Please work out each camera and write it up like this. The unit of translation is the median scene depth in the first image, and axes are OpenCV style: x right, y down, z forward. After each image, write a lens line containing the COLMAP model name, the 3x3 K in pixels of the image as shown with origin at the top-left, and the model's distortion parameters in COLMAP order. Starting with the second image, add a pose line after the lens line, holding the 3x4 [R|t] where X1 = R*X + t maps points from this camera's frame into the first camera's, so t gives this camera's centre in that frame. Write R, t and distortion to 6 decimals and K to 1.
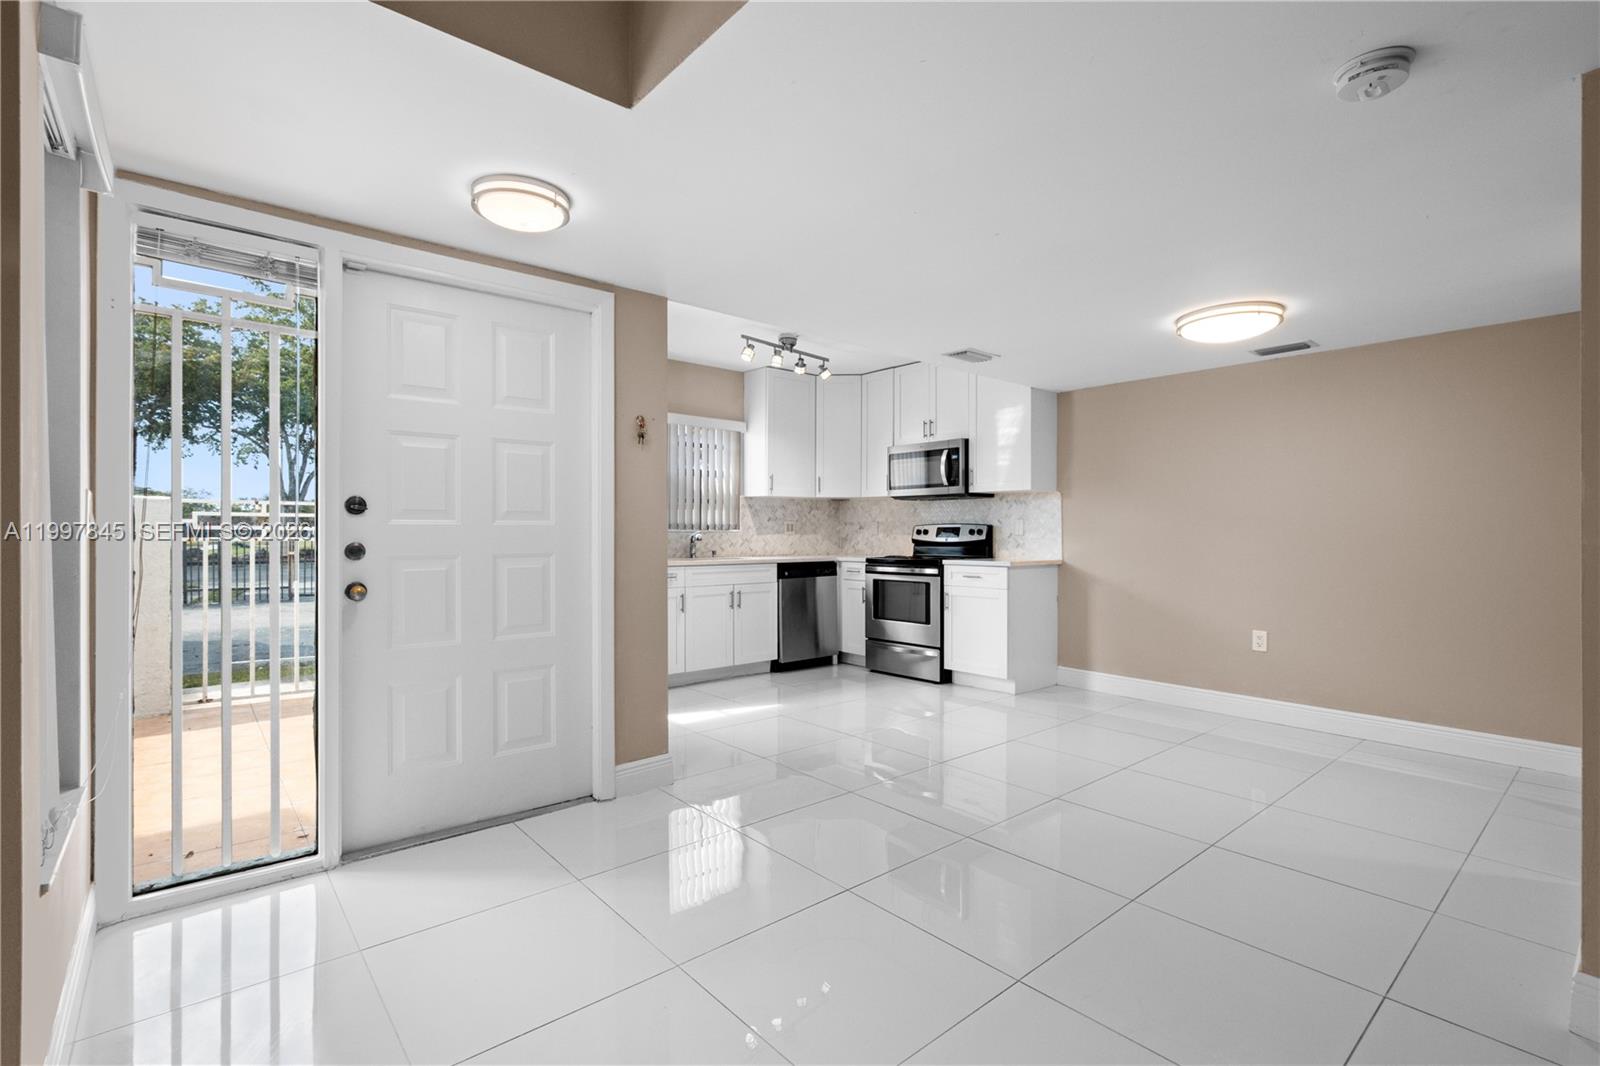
lens RADIAL K [[735.5, 0, 795.7], [0, 735.5, 531.4], [0, 0, 1]] dist [-0.004598, 0.002858]
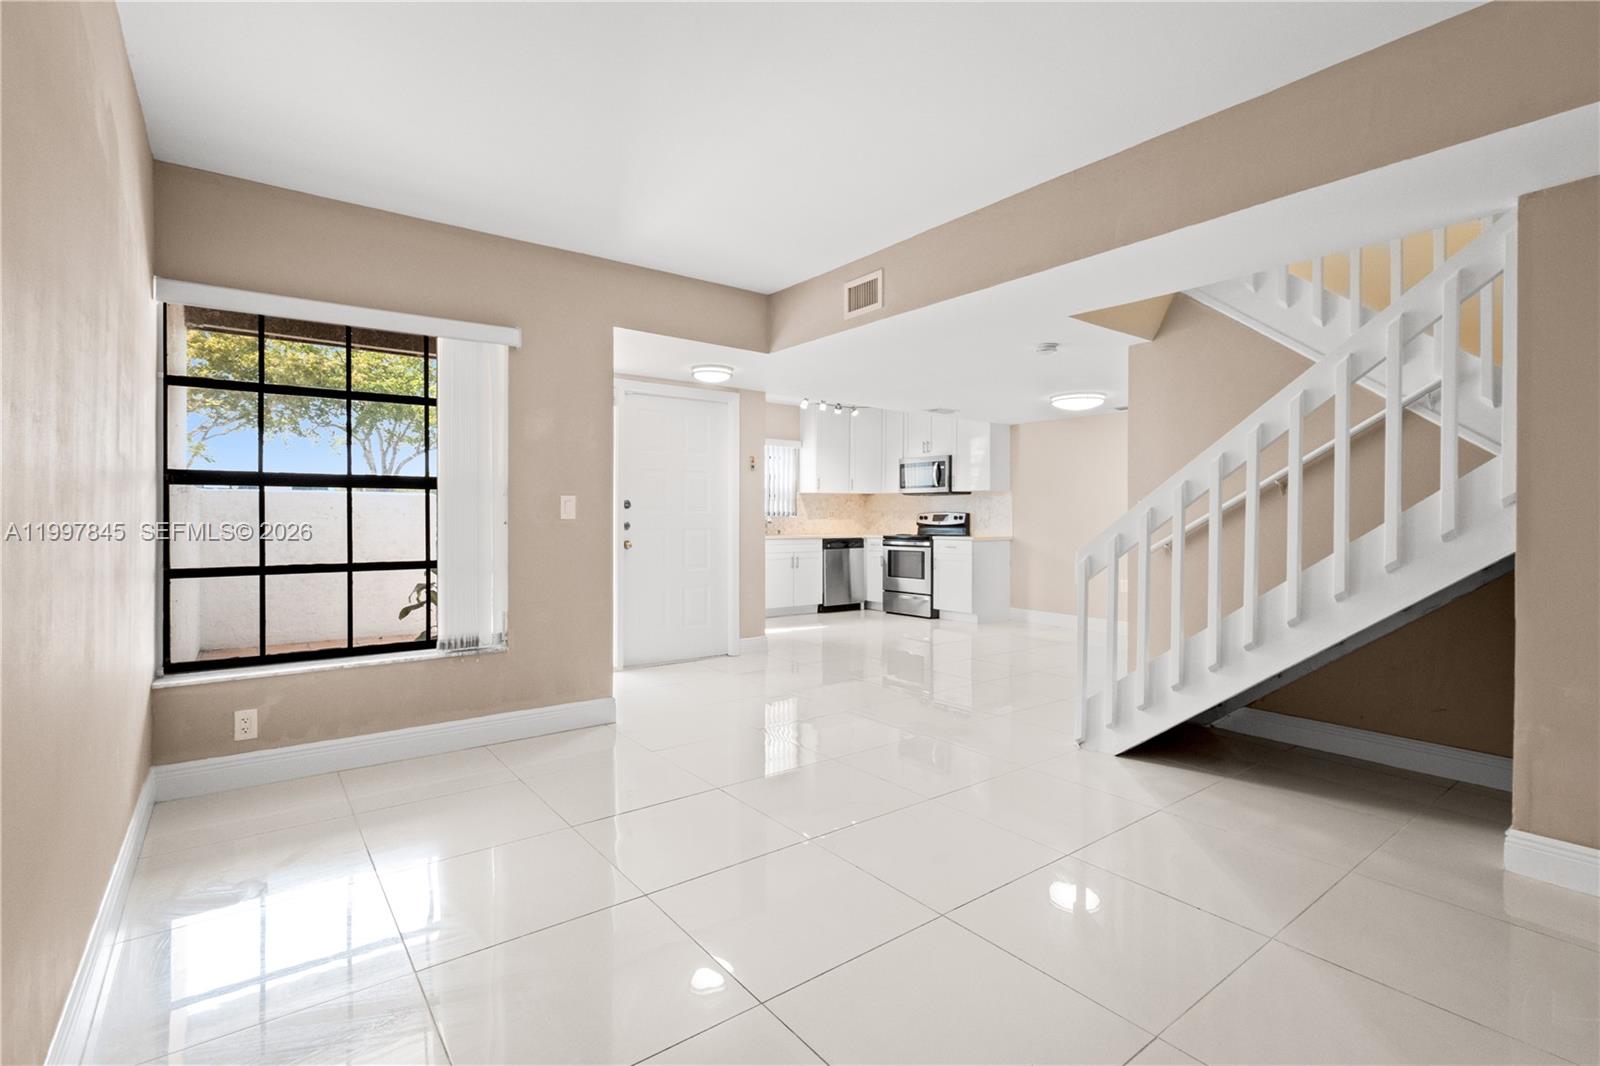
lens RADIAL K [[735.5, 0, 802.9], [0, 735.5, 520.1], [0, 0, 1]] dist [-0.004598, 0.002858]
pose [[0.998830, 0.002677, -0.048293, 0.006331], [-0.002456, 0.999986, 0.004626, -0.000637], [0.048305, -0.004502, 0.998822, -0.477936]]
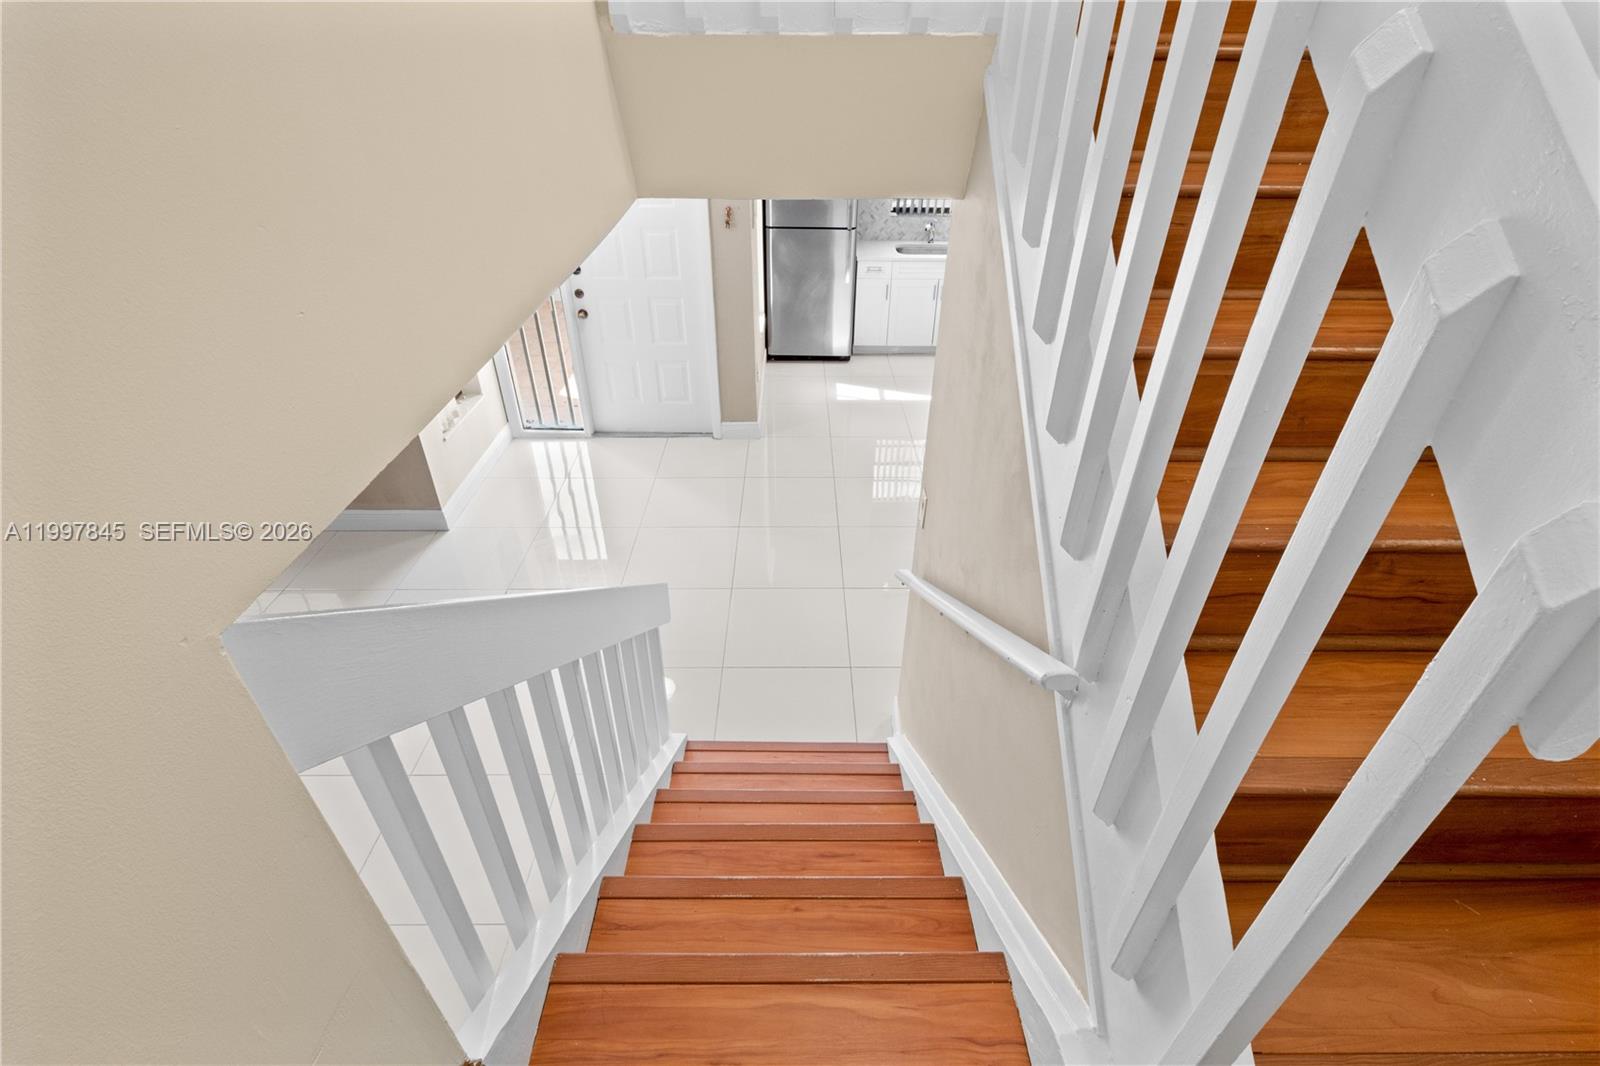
lens RADIAL K [[735.5, 0, 795.8], [0, 735.5, 535.3], [0, 0, 1]] dist [-0.004598, 0.002858]
pose [[0.773157, 0.354912, -0.525610, 0.481454], [-0.002876, 0.830711, 0.556697, -0.230418], [0.634208, -0.428902, 0.643291, -0.074674]]
